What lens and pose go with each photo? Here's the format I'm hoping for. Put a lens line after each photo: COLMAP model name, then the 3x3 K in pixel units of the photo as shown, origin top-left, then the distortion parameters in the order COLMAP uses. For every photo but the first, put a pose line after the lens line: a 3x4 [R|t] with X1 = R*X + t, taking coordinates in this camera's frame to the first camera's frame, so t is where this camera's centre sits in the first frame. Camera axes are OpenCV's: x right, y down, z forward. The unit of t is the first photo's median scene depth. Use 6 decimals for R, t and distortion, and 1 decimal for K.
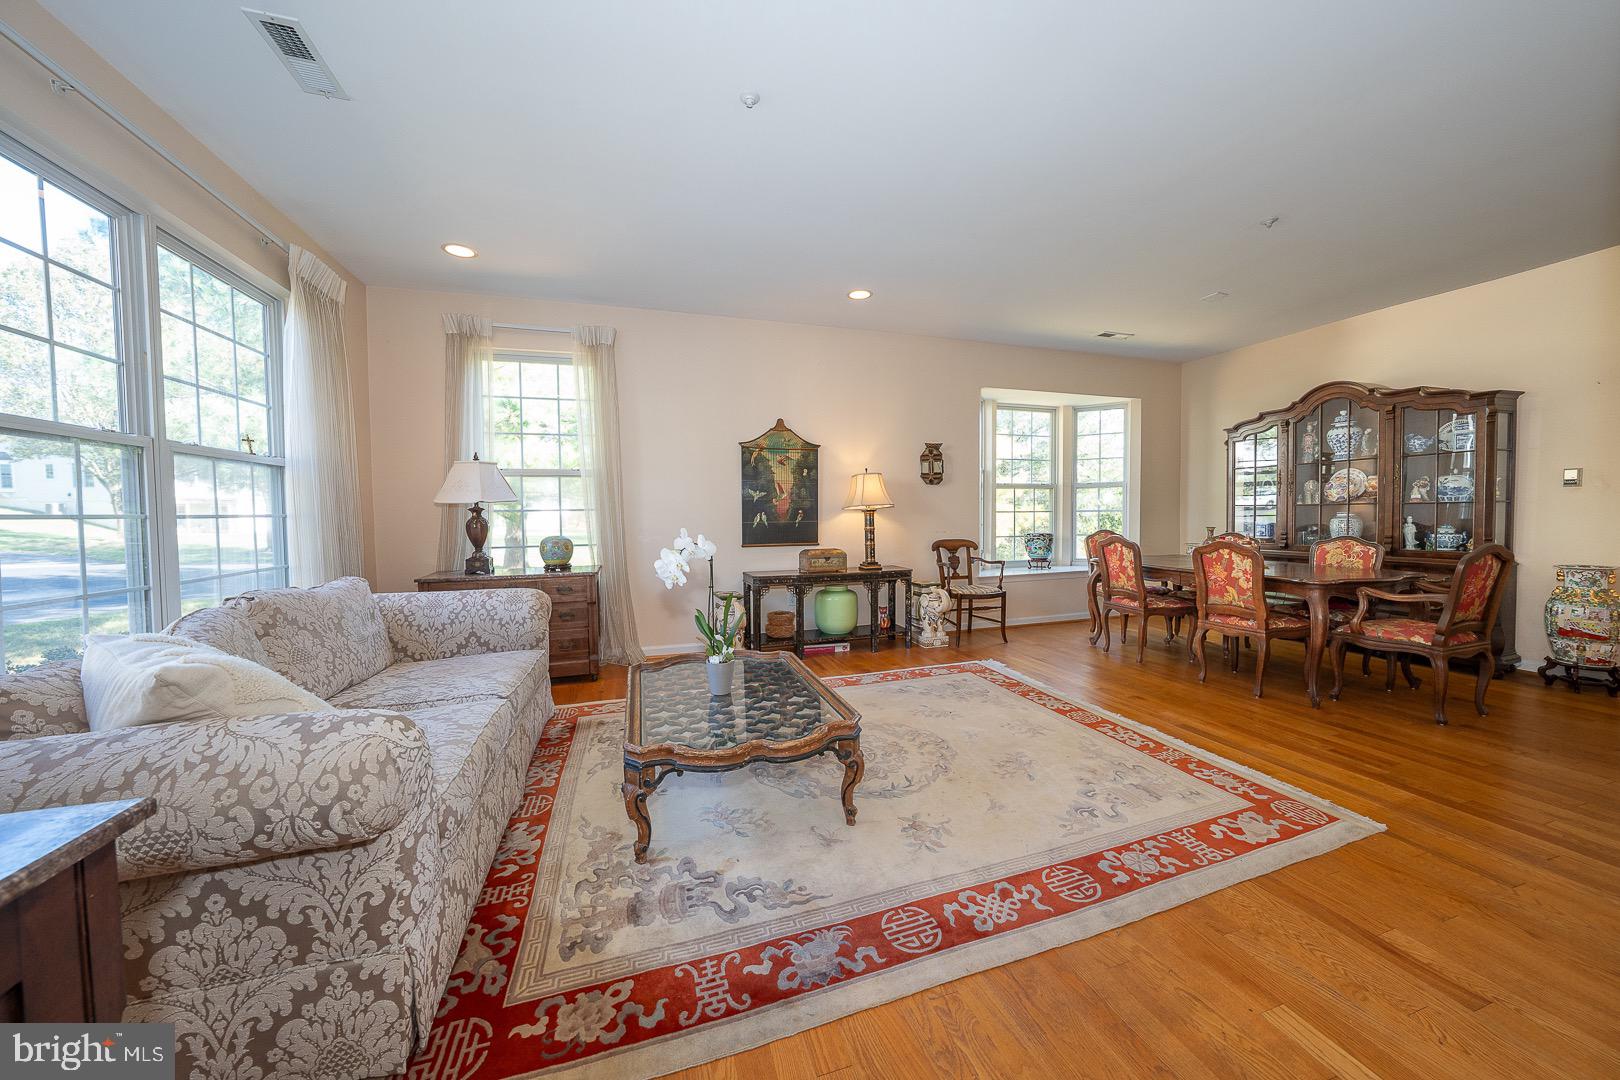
lens RADIAL K [[558.5, 0, 812.1], [0, 558.5, 535.5], [0, 0, 1]] dist [-0.024762, 0.005140]
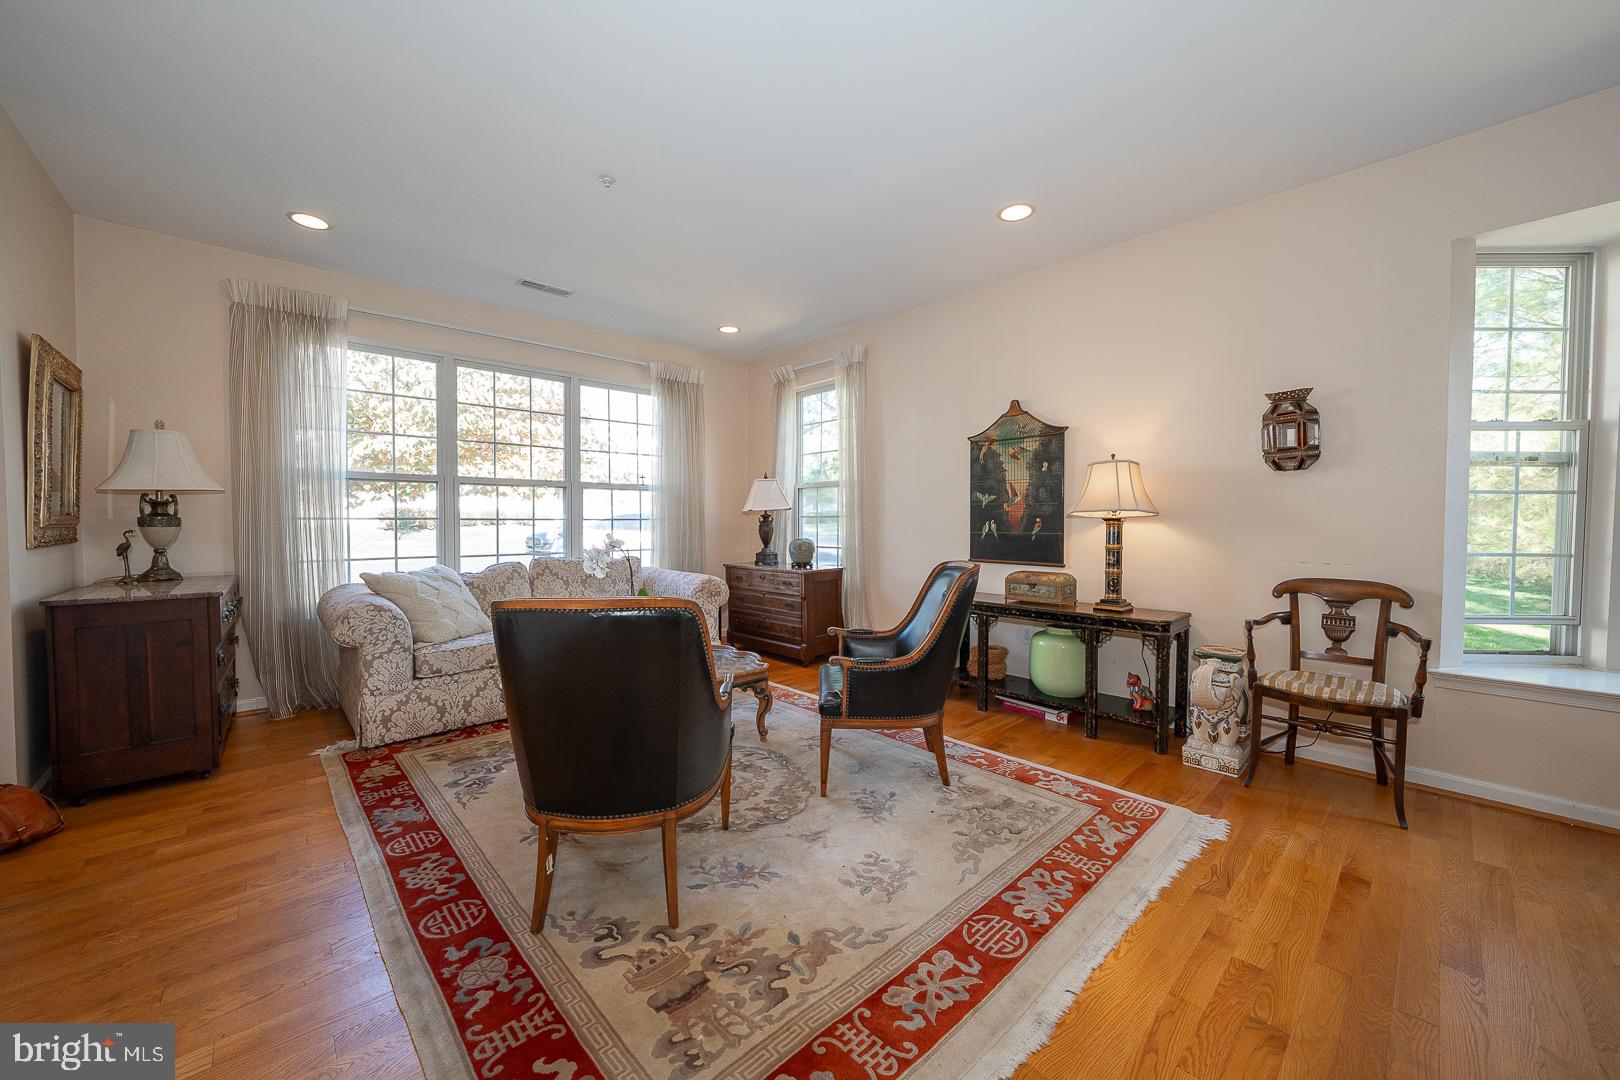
lens RADIAL K [[597.9, 0, 811.6], [0, 597.9, 535.1], [0, 0, 1]] dist [-0.015438, 0.000709]
pose [[0.420173, 0.033692, -0.906818, 0.826824], [-0.042315, 0.998951, 0.017508, -0.034057], [0.906457, 0.031016, 0.421158, 0.565801]]
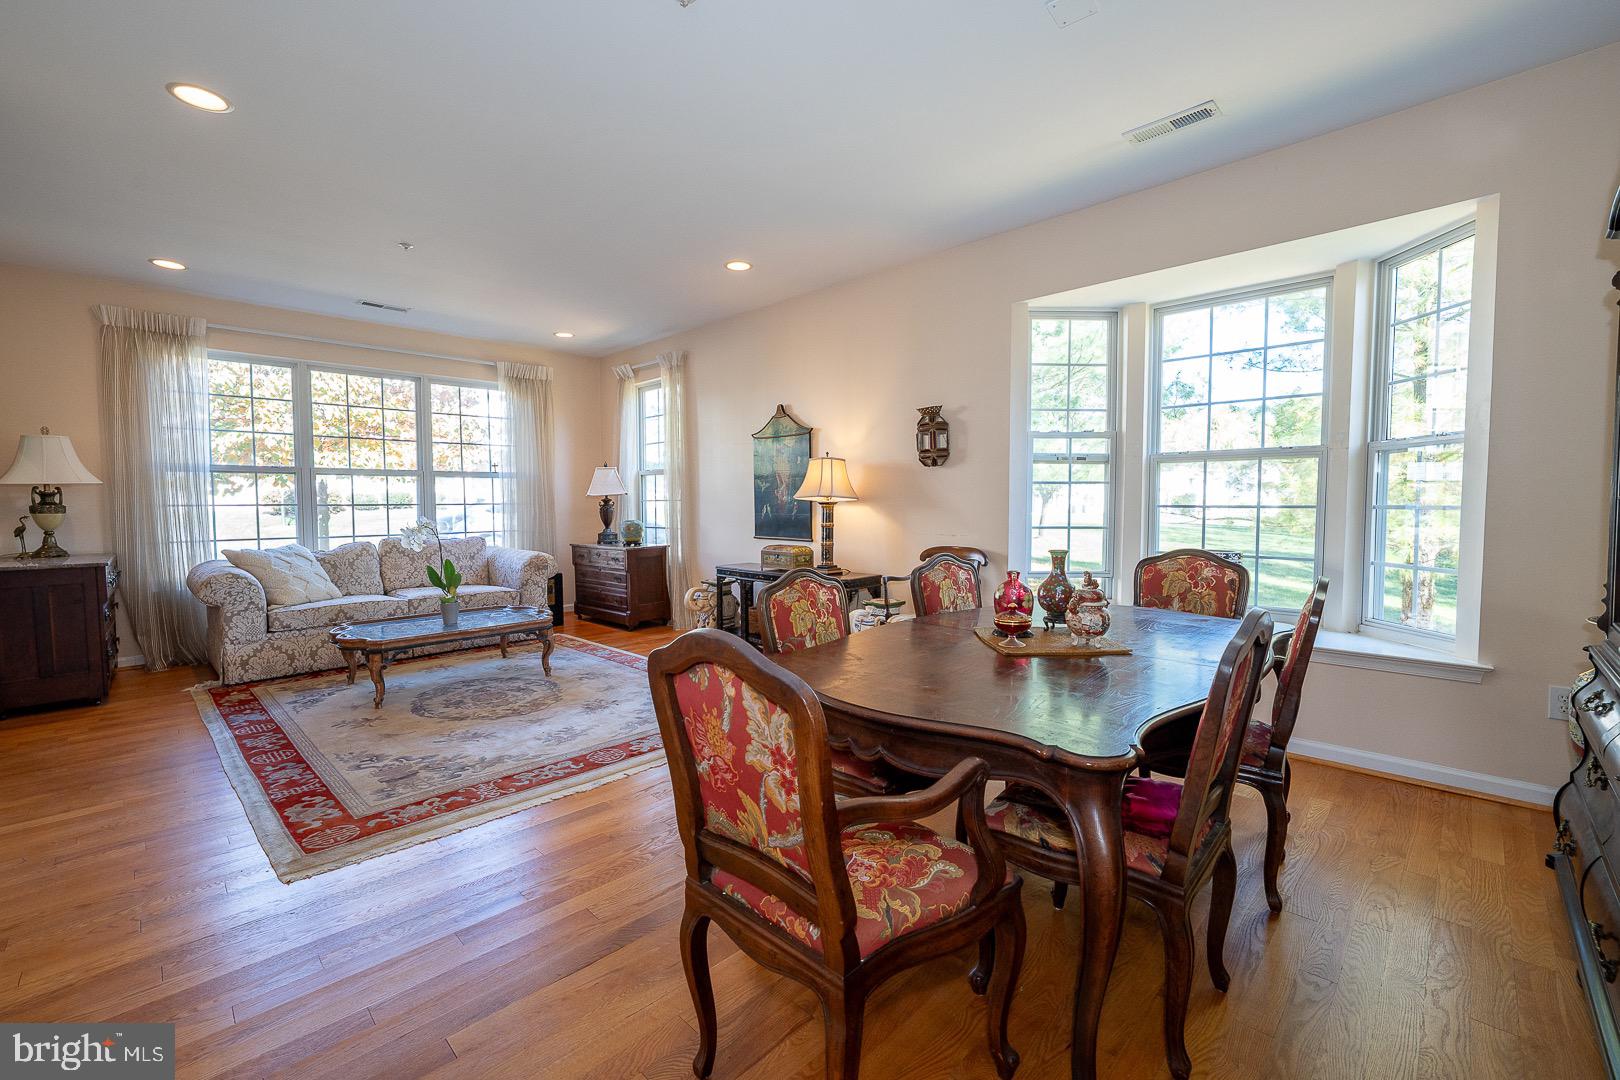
lens RADIAL K [[677.0, 0, 807.4], [0, 677.0, 534.5], [0, 0, 1]] dist [-0.003570, 0.000951]
pose [[0.457092, 0.053724, -0.887796, 1.403114], [-0.036968, 0.998459, 0.041387, -0.055281], [0.888651, 0.013902, 0.458373, 0.735848]]
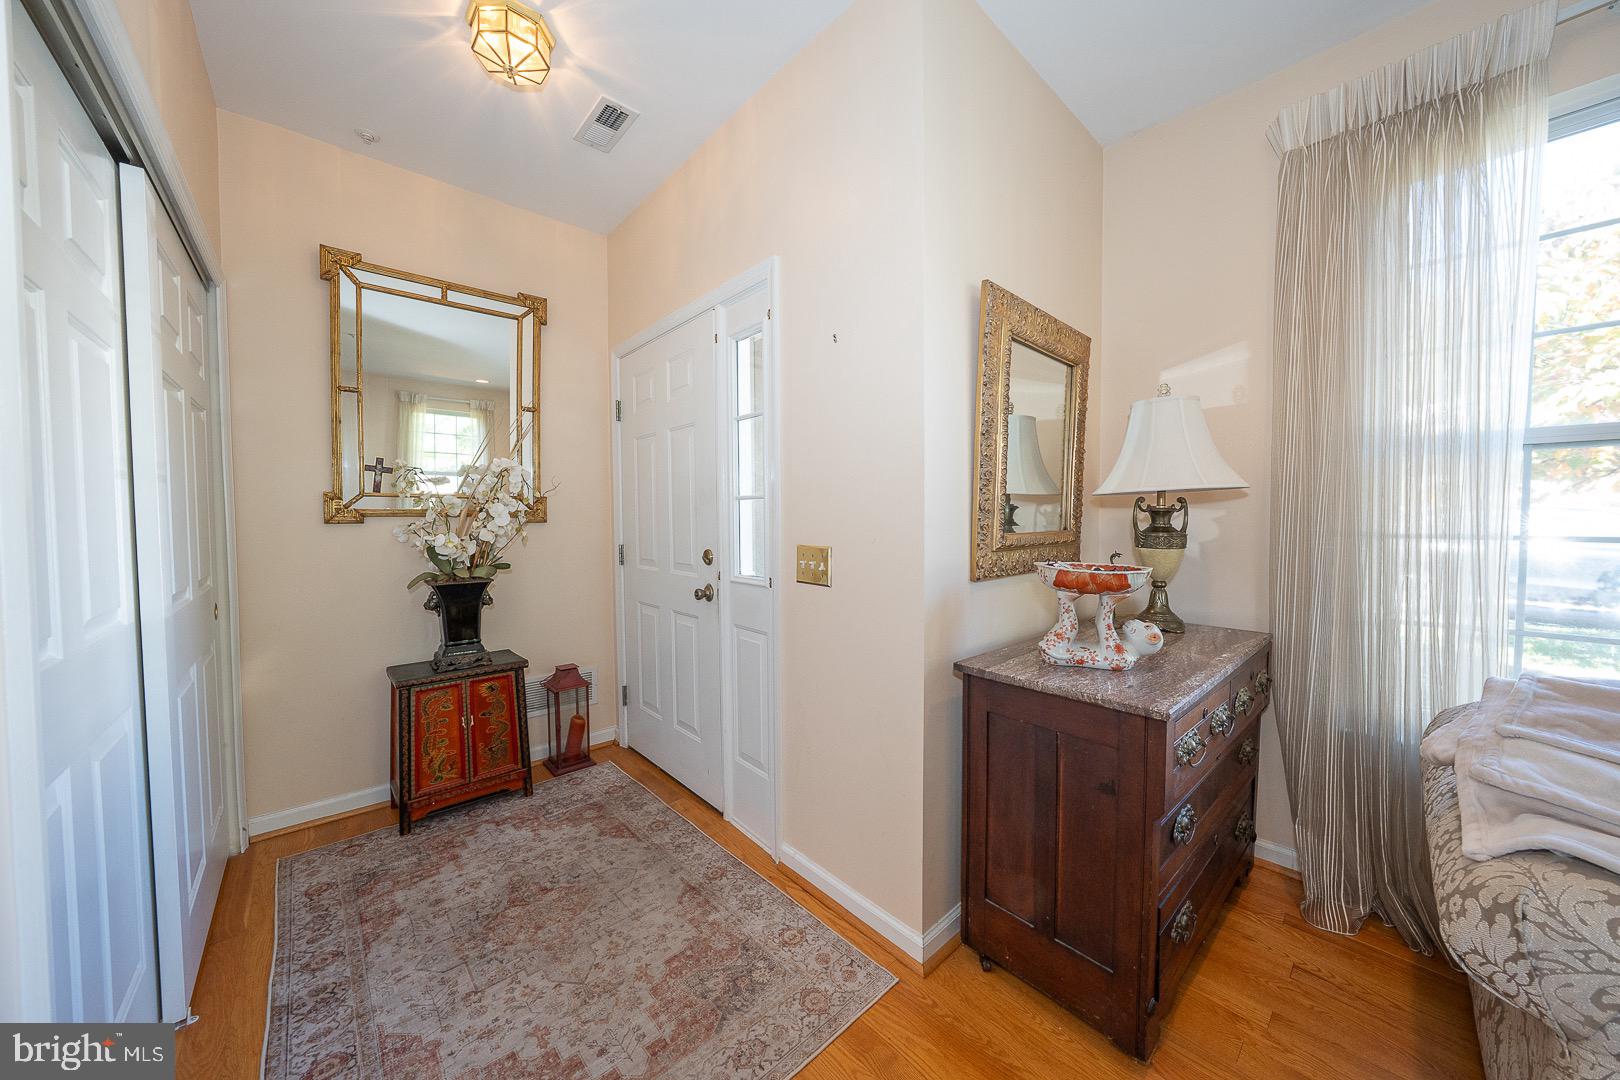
lens RADIAL K [[558.5, 0, 807.3], [0, 558.5, 540.9], [0, 0, 1]] dist [-0.024762, 0.005140]
pose [[-0.901762, 0.018430, -0.431840, 0.119527], [-0.014501, 0.997238, 0.072841, -0.030883], [0.431990, 0.071947, -0.899004, 0.378689]]
